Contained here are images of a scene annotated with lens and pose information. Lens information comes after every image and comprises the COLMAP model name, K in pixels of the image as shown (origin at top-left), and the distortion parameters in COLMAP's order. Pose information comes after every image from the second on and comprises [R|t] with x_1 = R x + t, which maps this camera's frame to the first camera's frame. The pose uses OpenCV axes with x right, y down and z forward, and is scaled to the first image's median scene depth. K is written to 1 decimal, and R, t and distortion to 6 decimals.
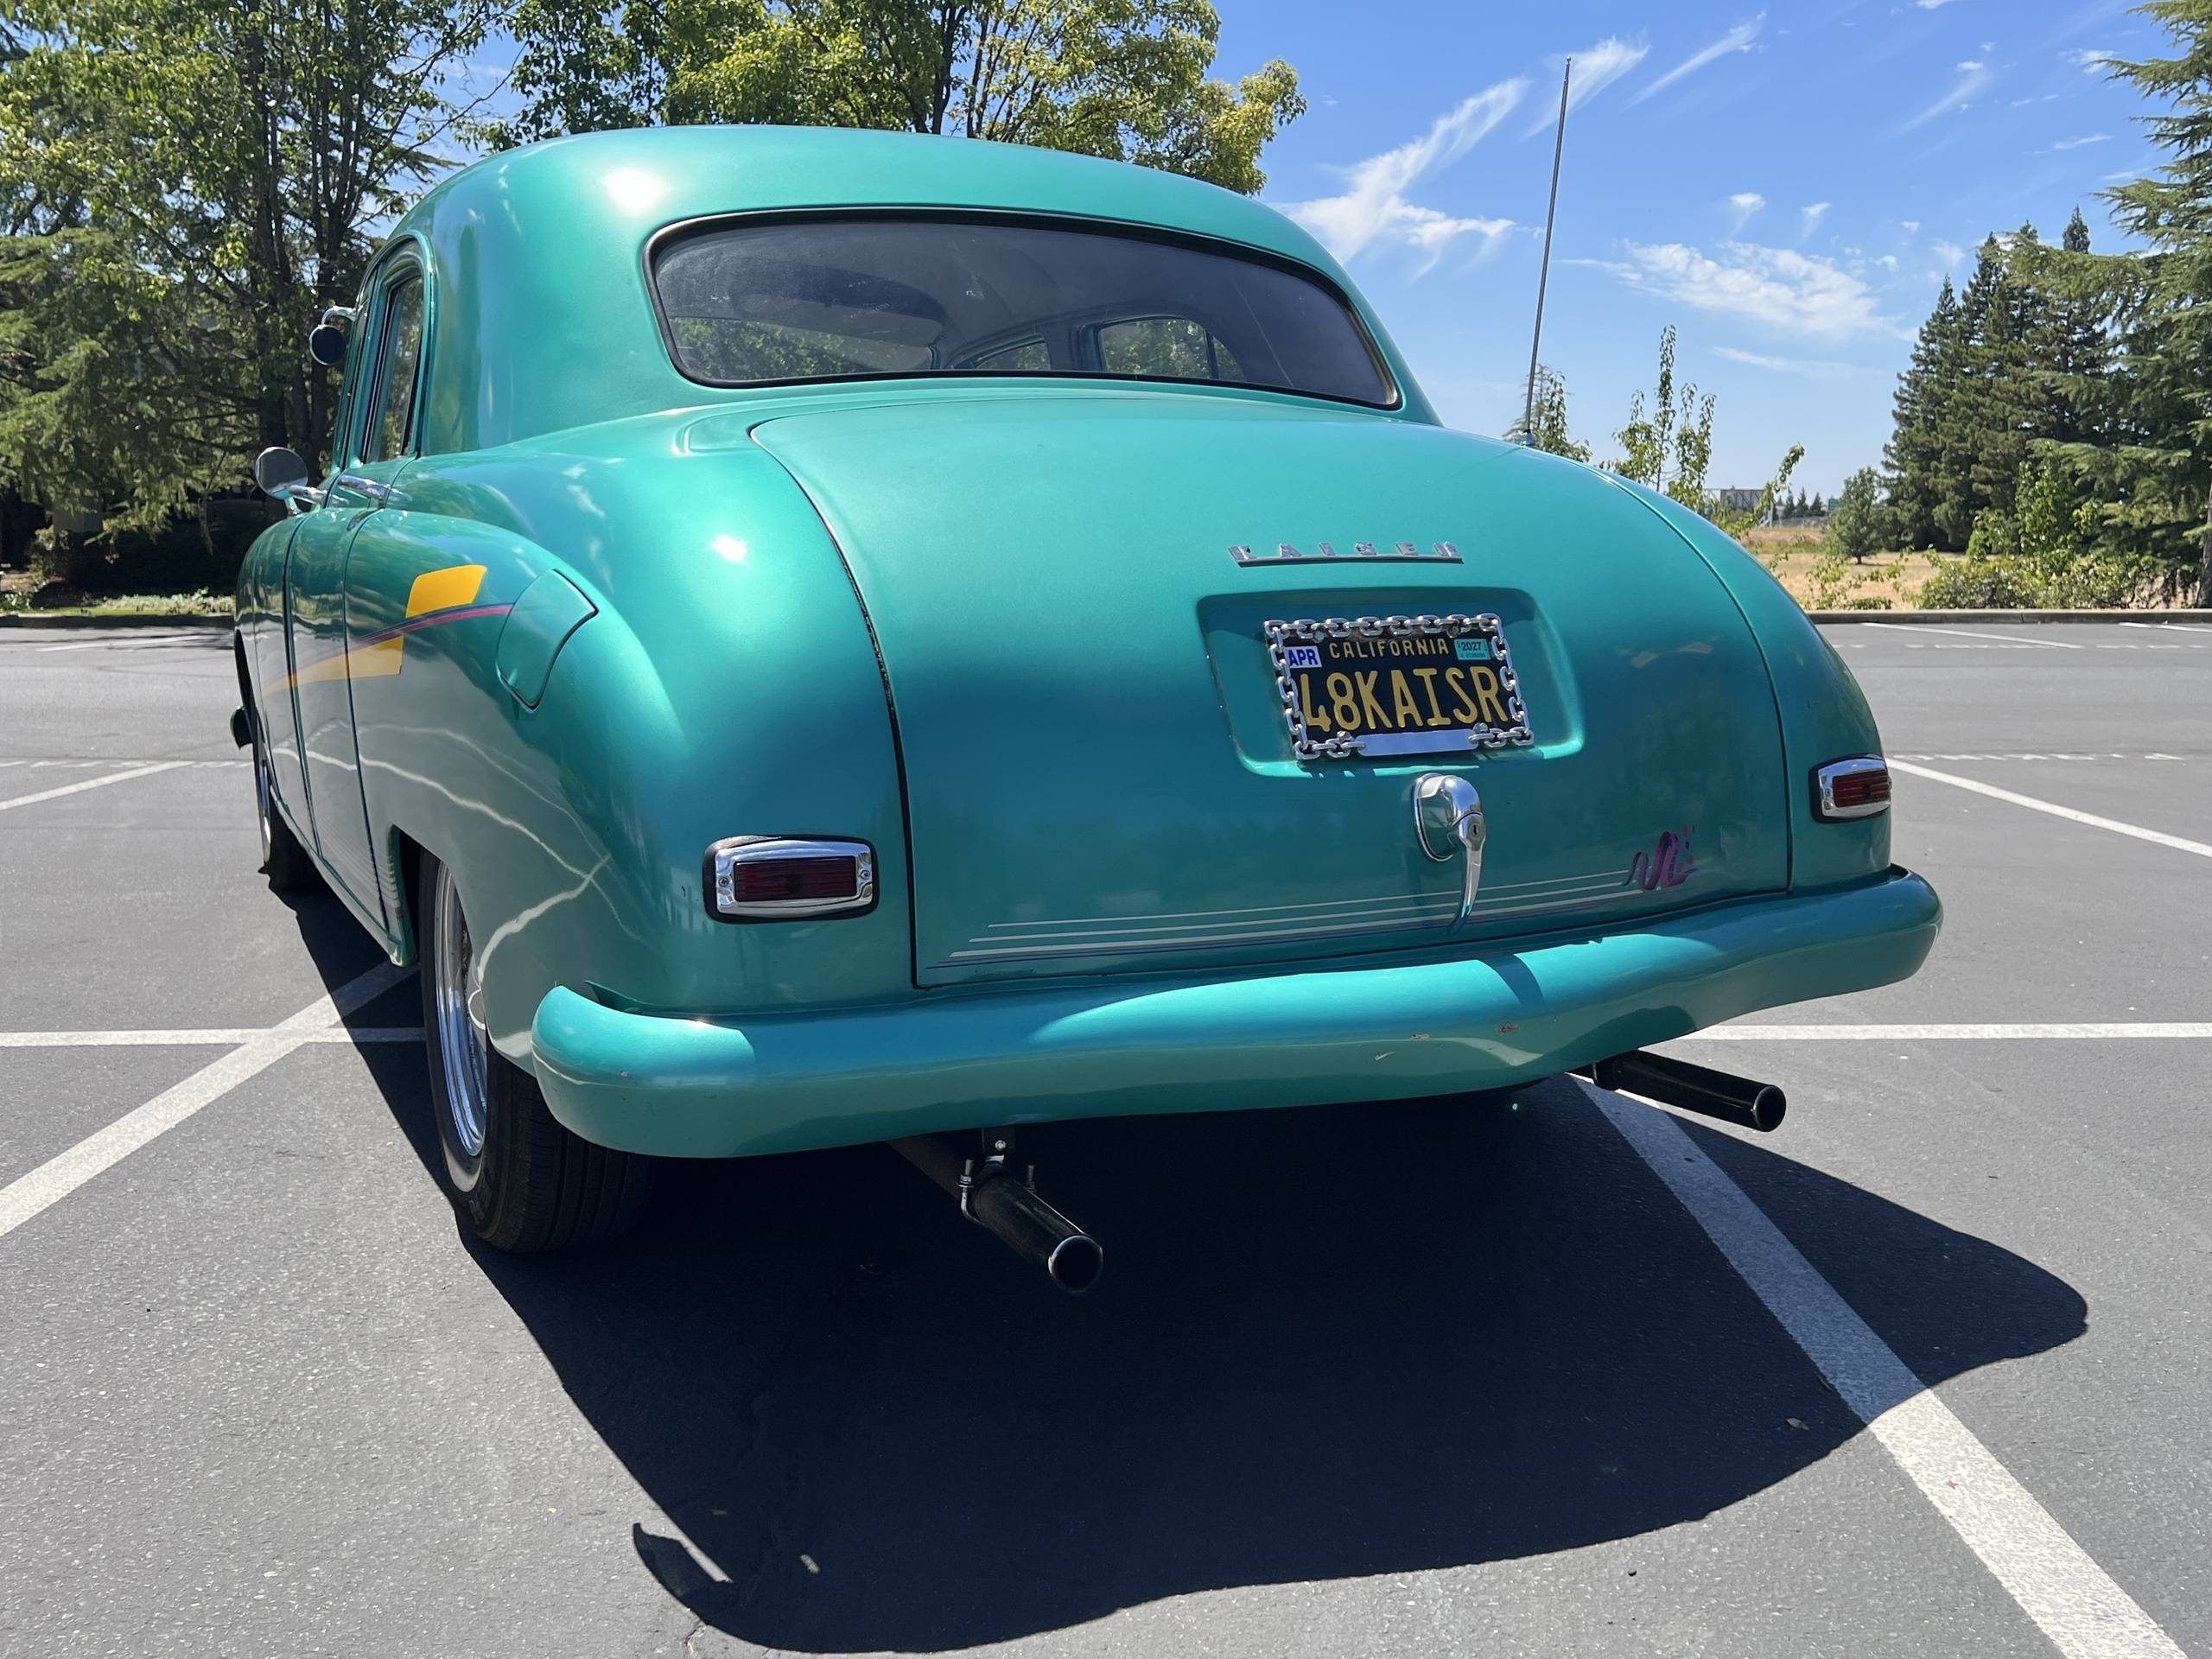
lens RADIAL K [[1965.7, 0, 1118.6], [0, 1965.7, 817.4], [0, 0, 1]] dist [0.065045, -0.076887]
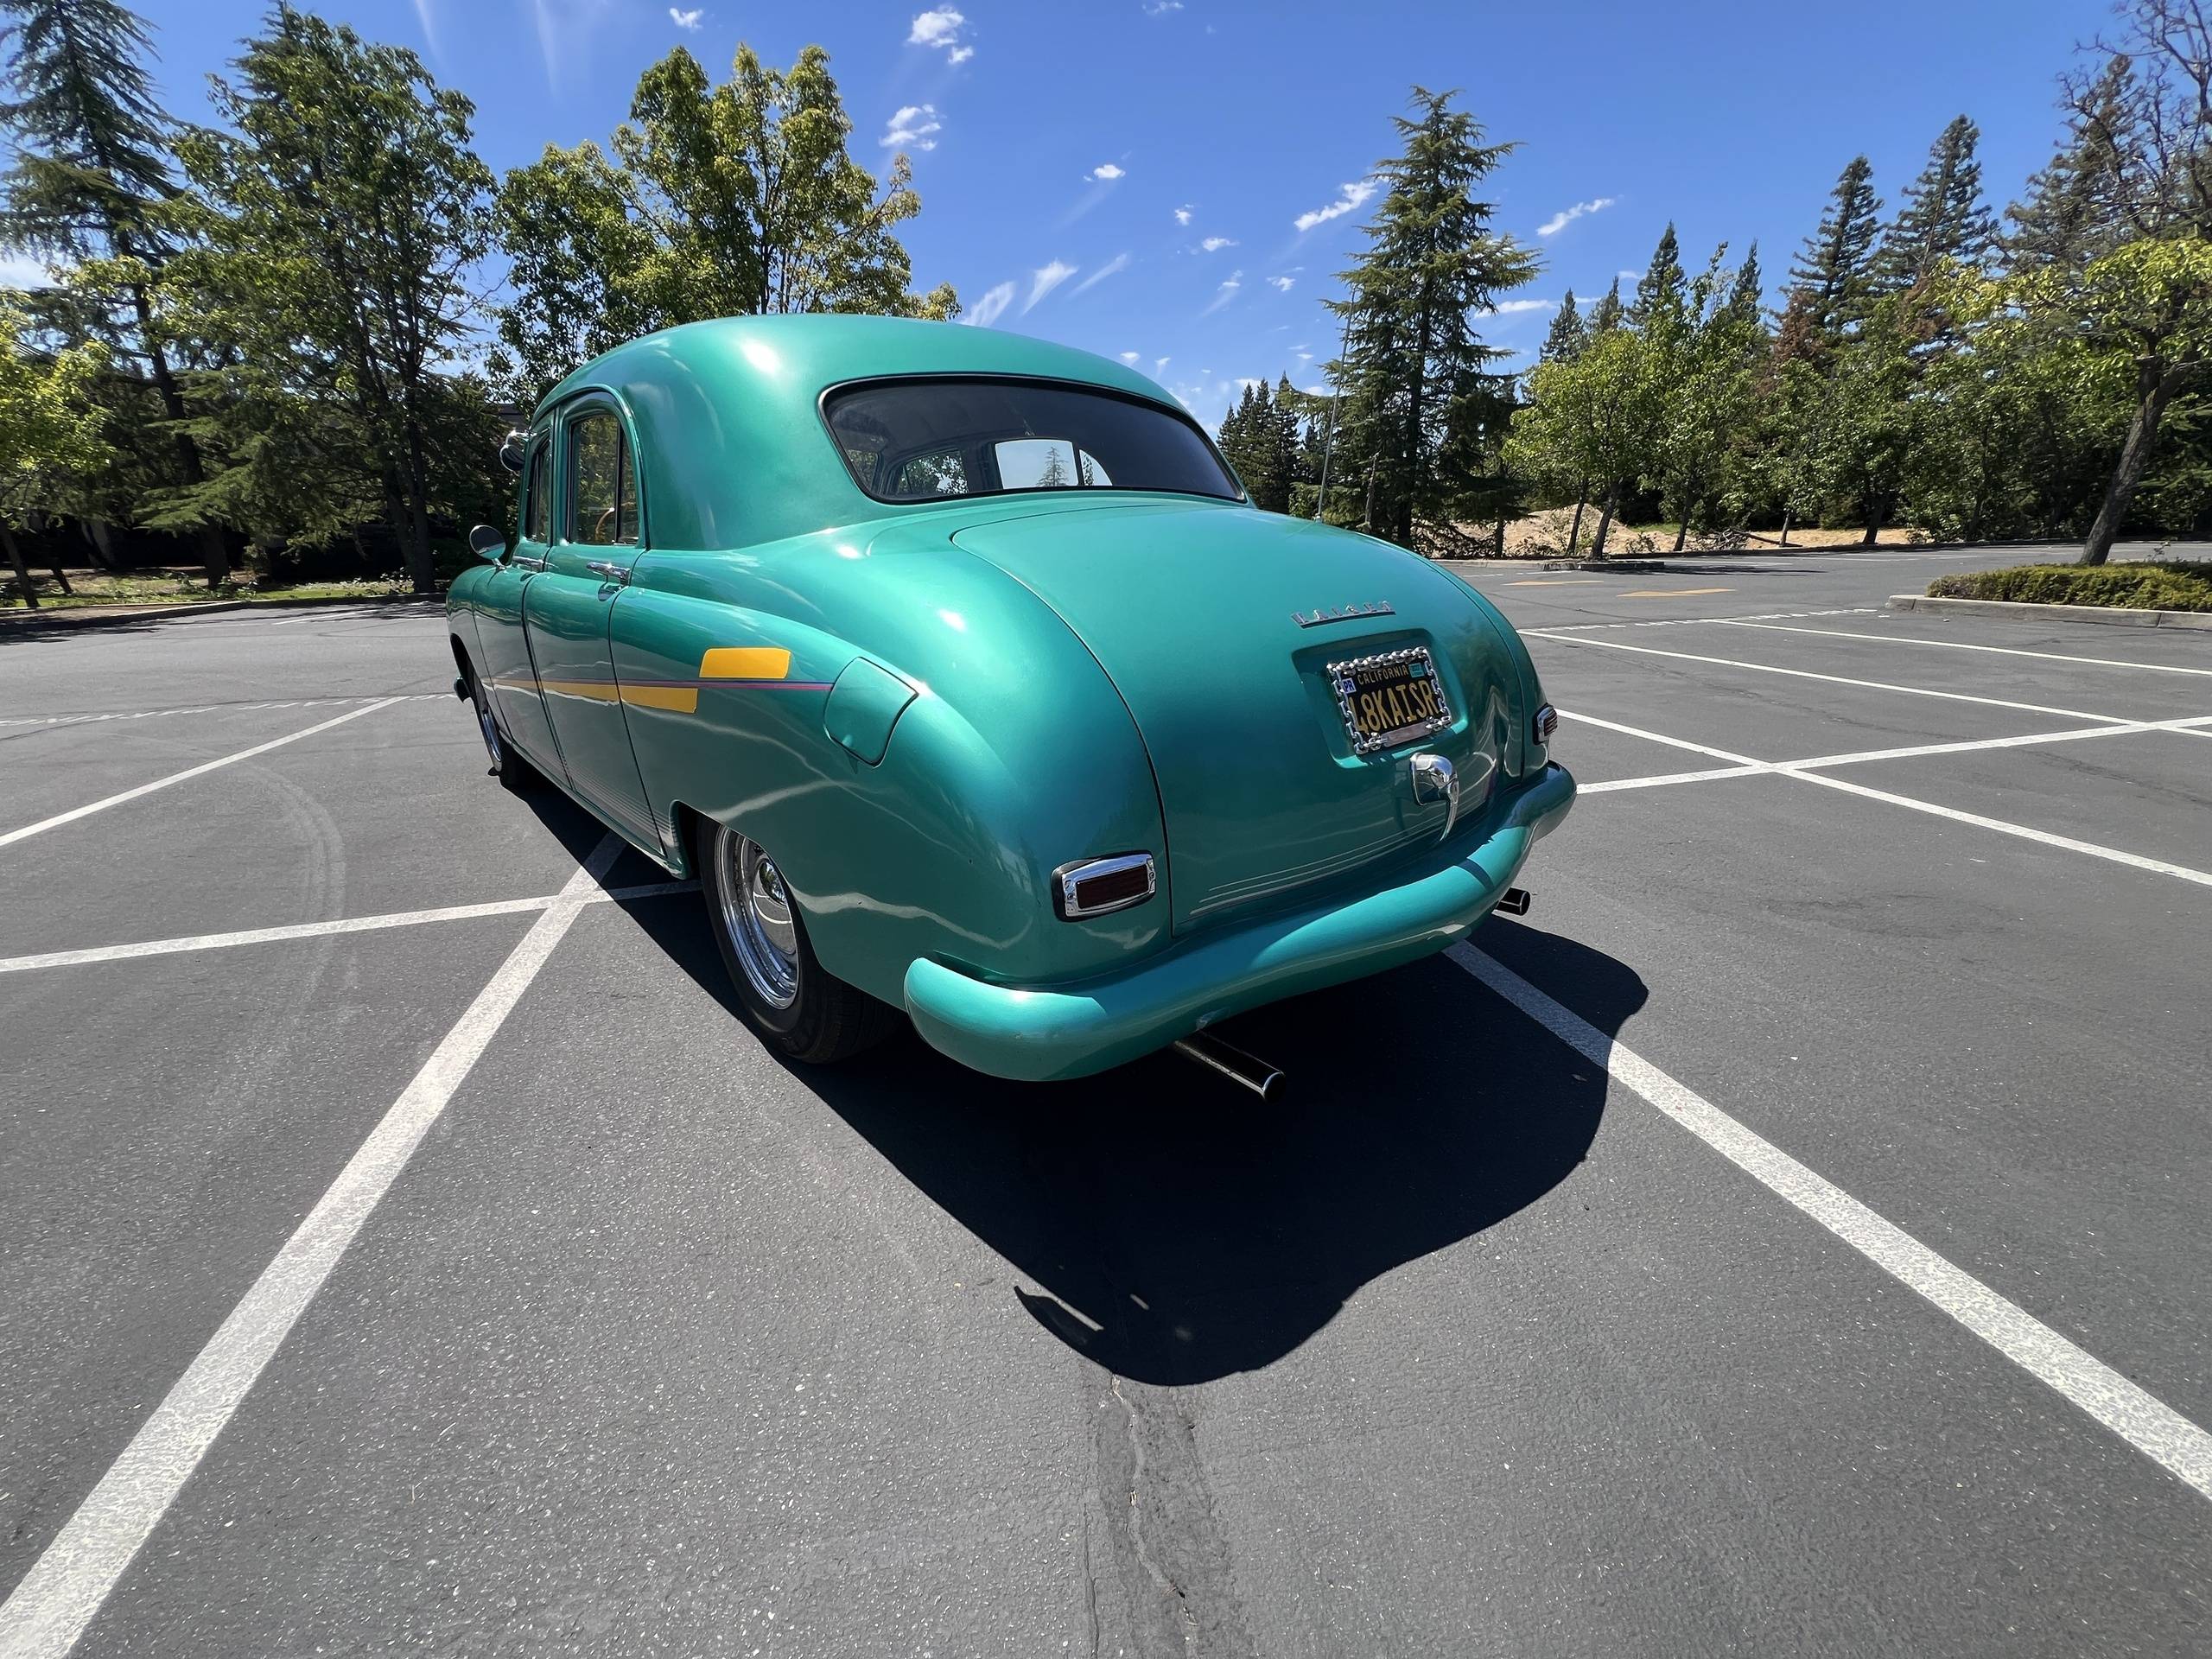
lens RADIAL K [[890.9, 0, 1091.1], [0, 890.9, 827.2], [0, 0, 1]] dist [-0.001300, 0.000722]
pose [[0.969546, -0.097442, 0.224691, -0.218084], [0.055287, 0.980841, 0.186800, -0.090200], [-0.238588, -0.168689, 0.956357, 0.266287]]
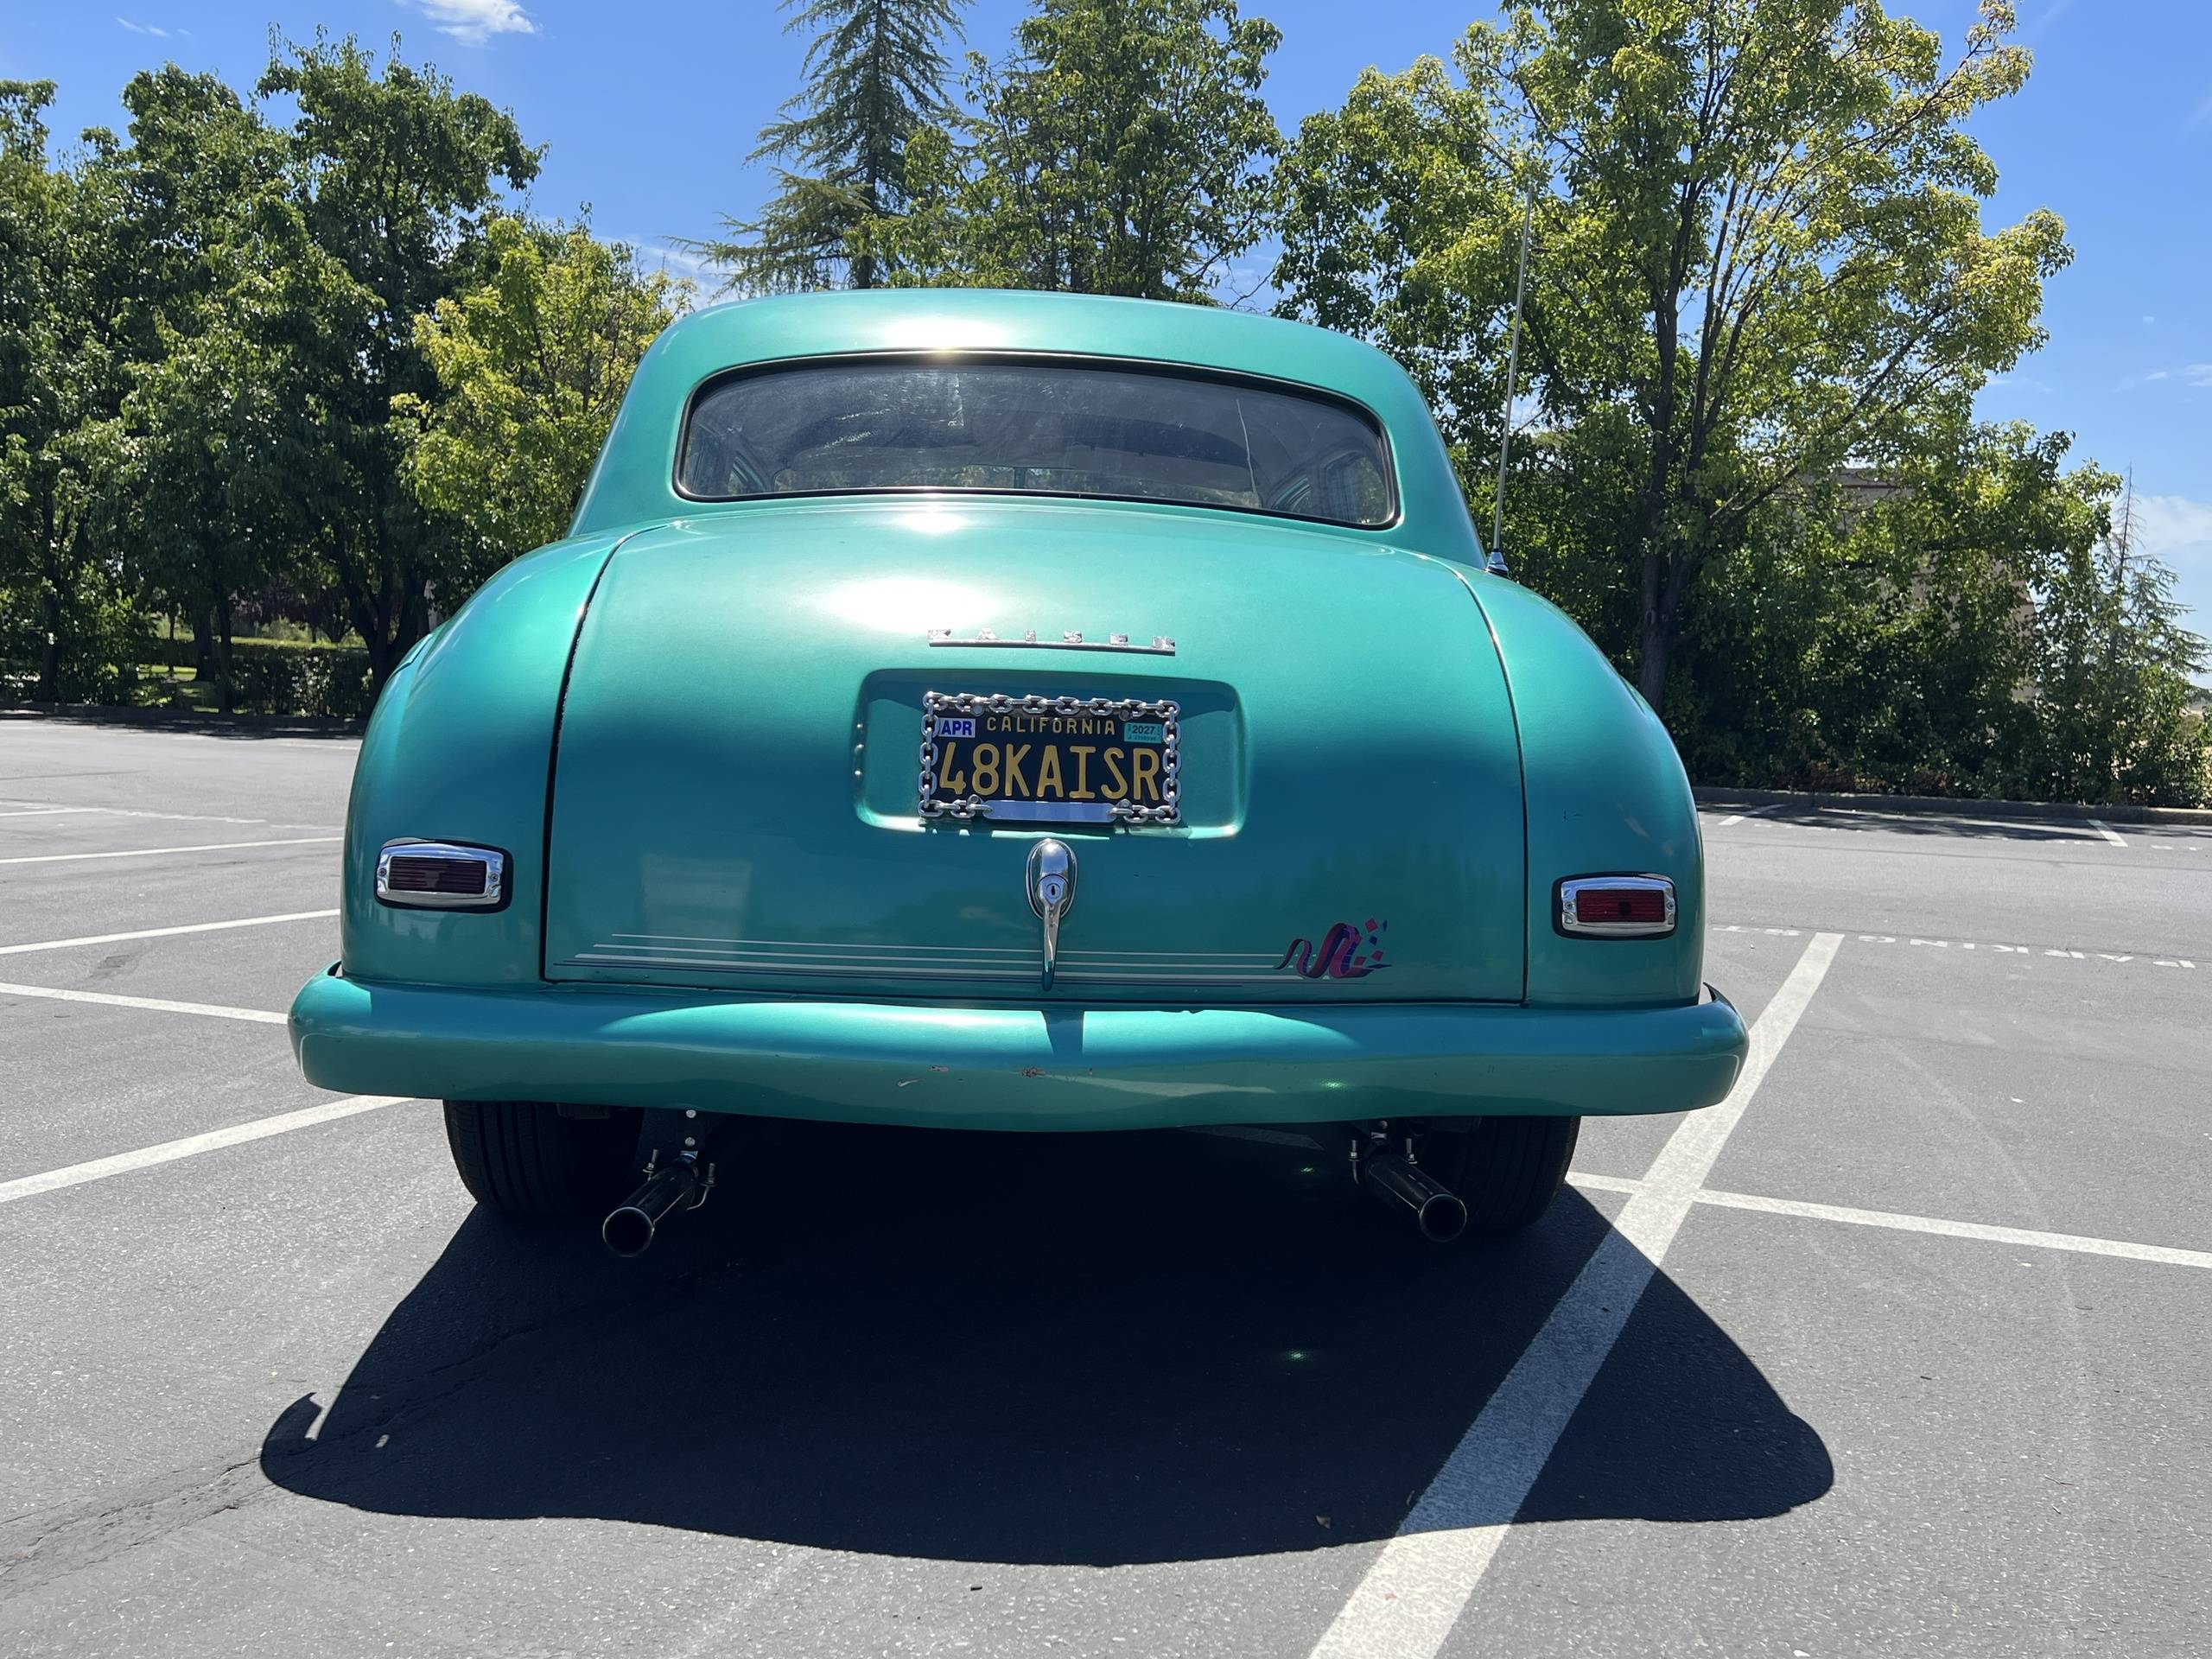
lens RADIAL K [[1965.7, 0, 1118.6], [0, 1965.7, 817.4], [0, 0, 1]] dist [0.065045, -0.076887]
pose [[0.917198, 0.059224, -0.394006, 0.479588], [-0.092770, 0.993456, -0.066631, 0.026325], [0.387481, 0.097666, 0.916690, 0.021022]]
